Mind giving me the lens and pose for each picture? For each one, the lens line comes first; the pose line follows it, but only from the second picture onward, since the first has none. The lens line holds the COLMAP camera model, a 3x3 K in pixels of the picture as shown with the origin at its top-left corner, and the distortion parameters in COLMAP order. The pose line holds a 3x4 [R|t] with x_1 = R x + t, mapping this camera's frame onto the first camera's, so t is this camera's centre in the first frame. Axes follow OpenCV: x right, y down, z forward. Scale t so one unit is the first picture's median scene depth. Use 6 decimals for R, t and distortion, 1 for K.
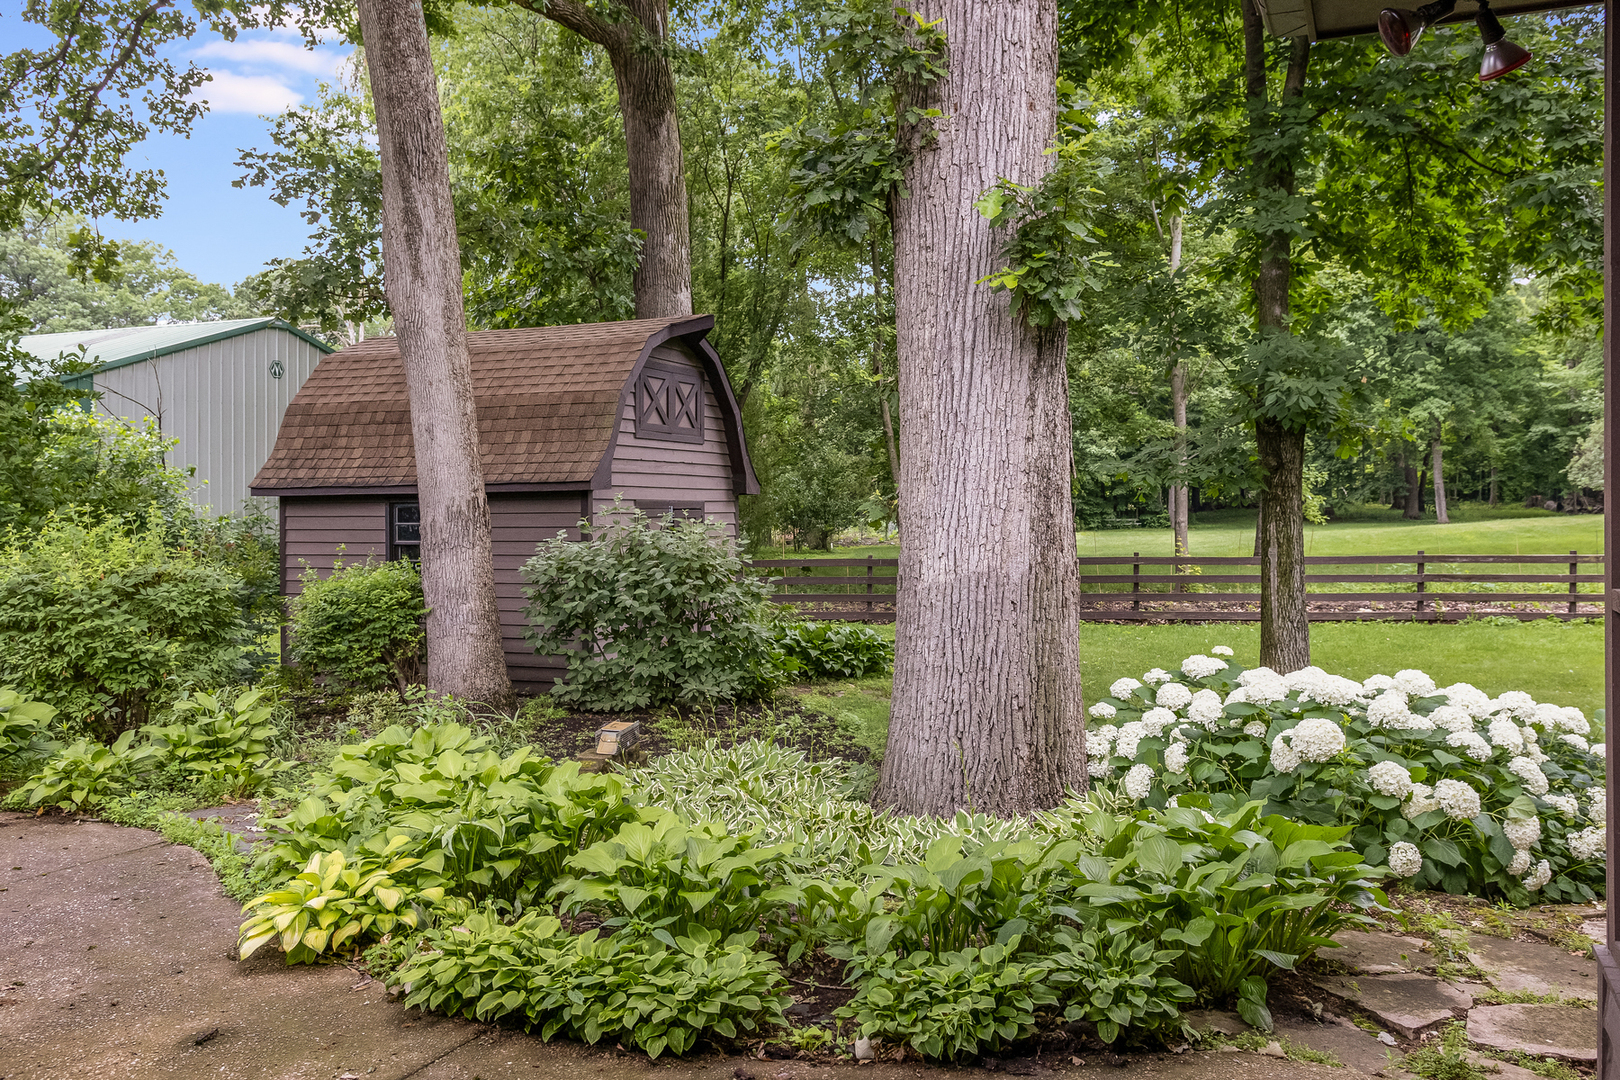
lens RADIAL K [[1336.4, 0, 811.3], [0, 1336.4, 496.0], [0, 0, 1]] dist [-0.010477, -0.002040]
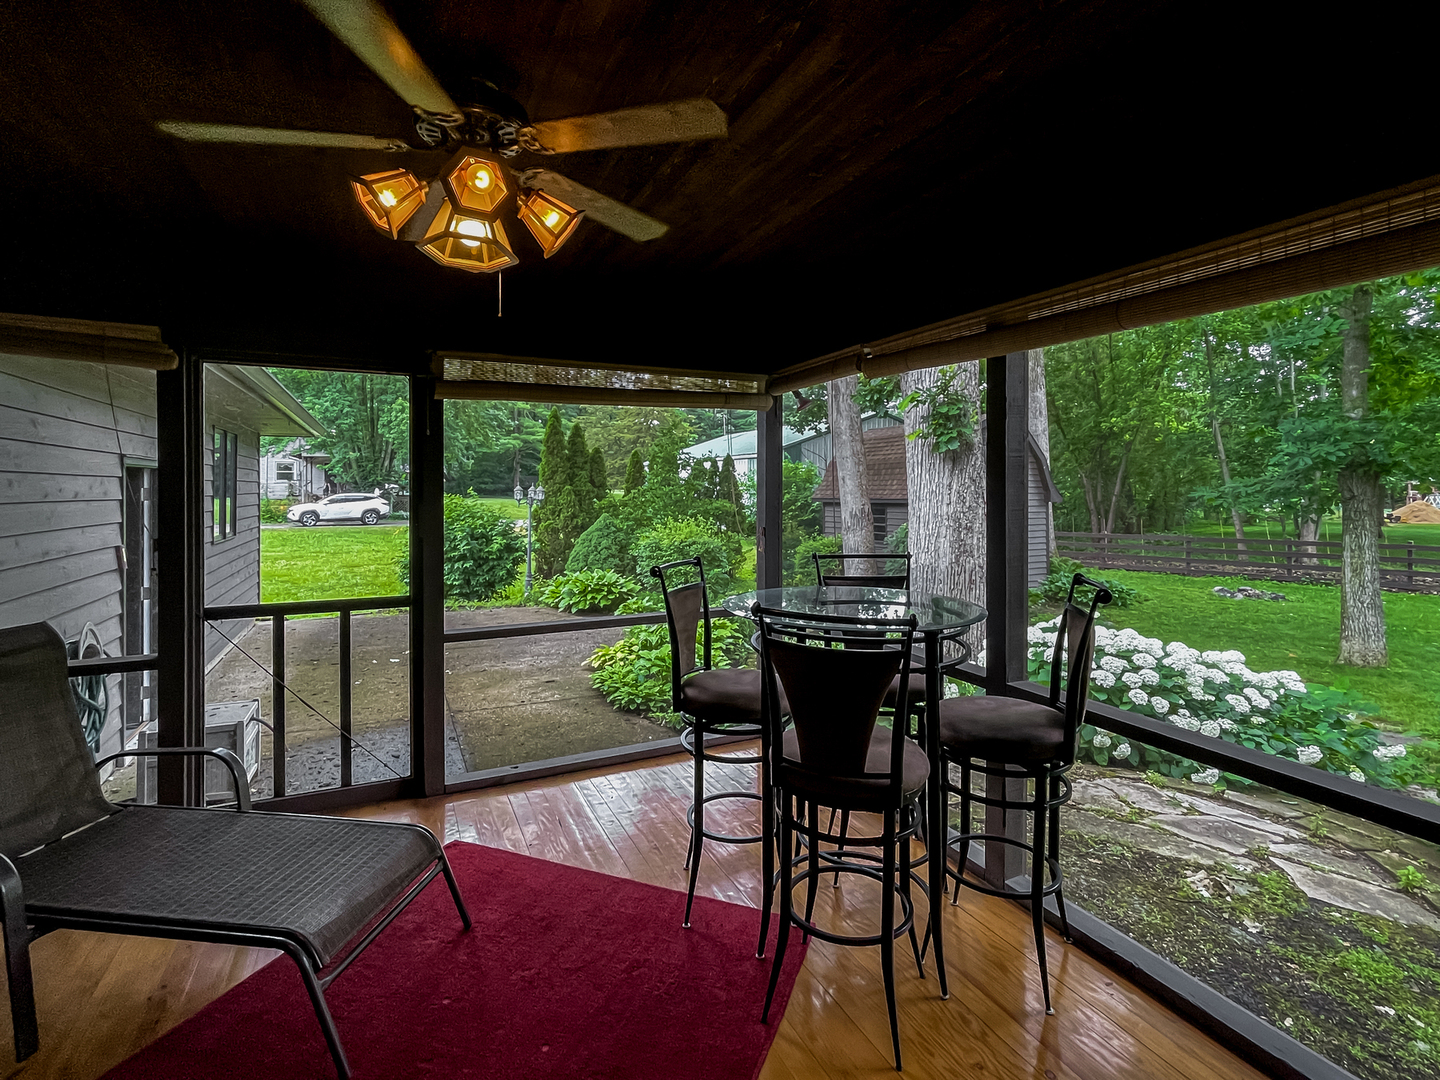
lens RADIAL K [[687.7, 0, 718.4], [0, 687.7, 488.3], [0, 0, 1]] dist [0.000743, 0.000852]
pose [[0.757505, 0.001302, -0.652828, 0.324981], [0.003825, 0.999972, 0.006432, -0.041181], [0.652818, -0.007370, 0.757479, -0.043216]]
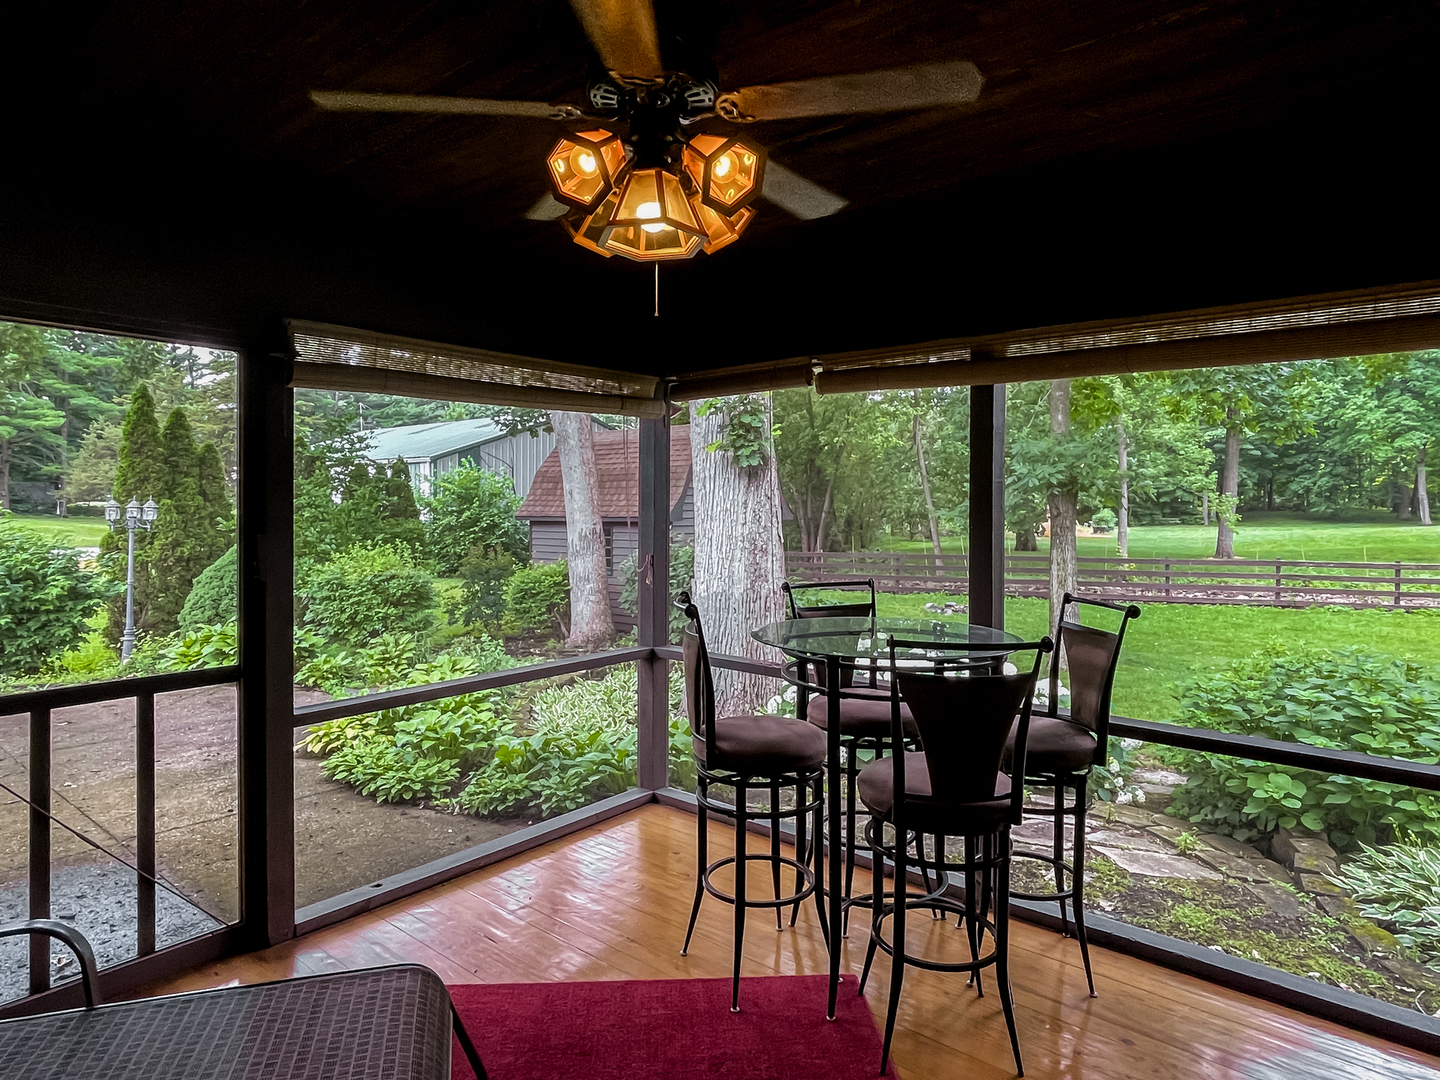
lens RADIAL K [[851.8, 0, 717.4], [0, 851.8, 493.4], [0, 0, 1]] dist [-0.001184, -0.003398]
pose [[0.959289, 0.001530, -0.282422, 0.254288], [-0.002620, 0.999991, -0.003480, -0.044303], [0.282414, 0.004079, 0.959284, -0.102411]]
